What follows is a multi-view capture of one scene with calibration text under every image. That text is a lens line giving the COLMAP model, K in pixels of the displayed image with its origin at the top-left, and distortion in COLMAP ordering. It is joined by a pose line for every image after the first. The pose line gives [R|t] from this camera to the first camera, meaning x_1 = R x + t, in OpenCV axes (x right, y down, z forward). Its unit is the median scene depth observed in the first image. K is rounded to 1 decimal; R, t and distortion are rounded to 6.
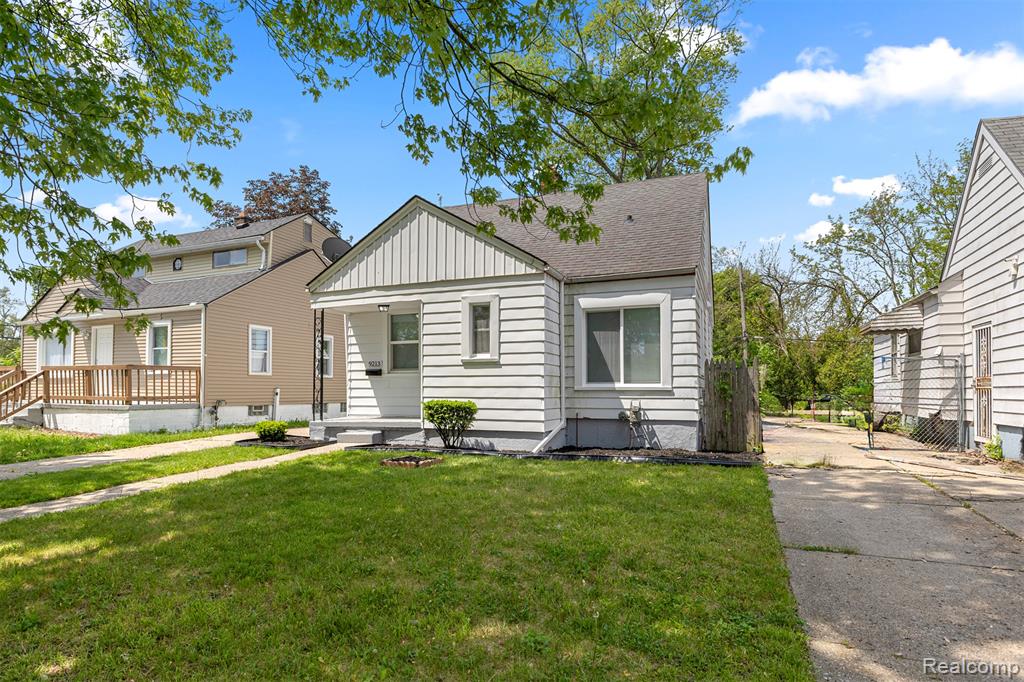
lens RADIAL K [[579.0, 0, 480.9], [0, 579.0, 382.5], [0, 0, 1]] dist [-0.018178, 0.001683]
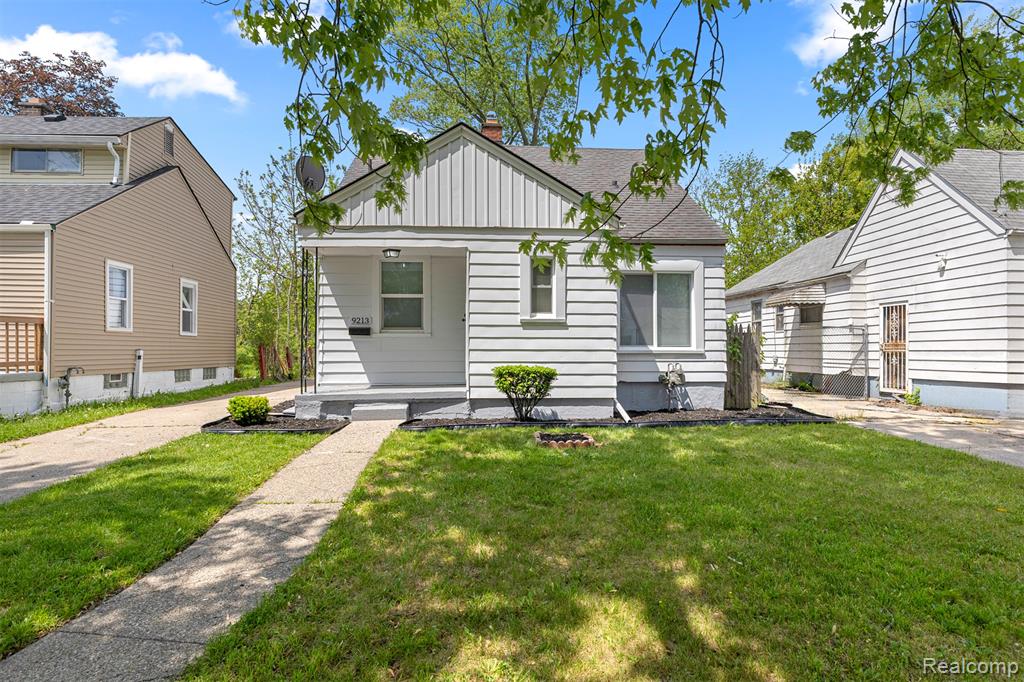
lens RADIAL K [[579.0, 0, 508.5], [0, 579.0, 343.7], [0, 0, 1]] dist [-0.018178, 0.001683]
pose [[0.880872, 0.005705, 0.473321, -0.453176], [-0.006798, 0.999977, 0.000597, -0.002209], [-0.473306, -0.003743, 0.880890, 0.223319]]
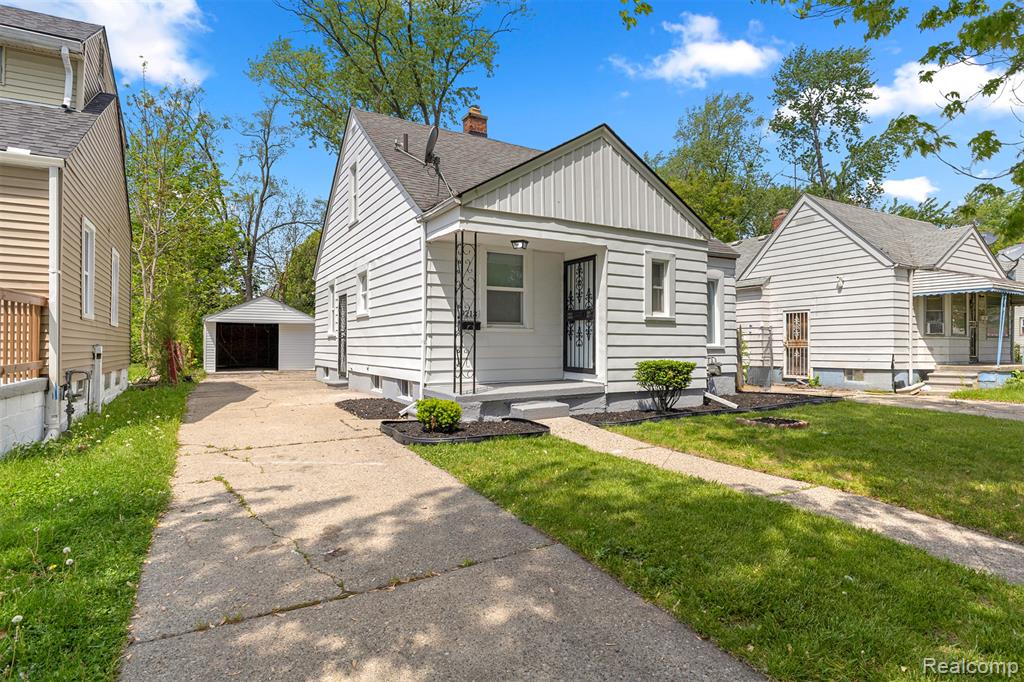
lens RADIAL K [[579.0, 0, 513.9], [0, 579.0, 342.5], [0, 0, 1]] dist [-0.018178, 0.001683]
pose [[0.558516, 0.006746, 0.829466, -0.908999], [-0.011919, 0.999929, -0.000107, 0.004911], [-0.829408, -0.009827, 0.558557, 0.630379]]
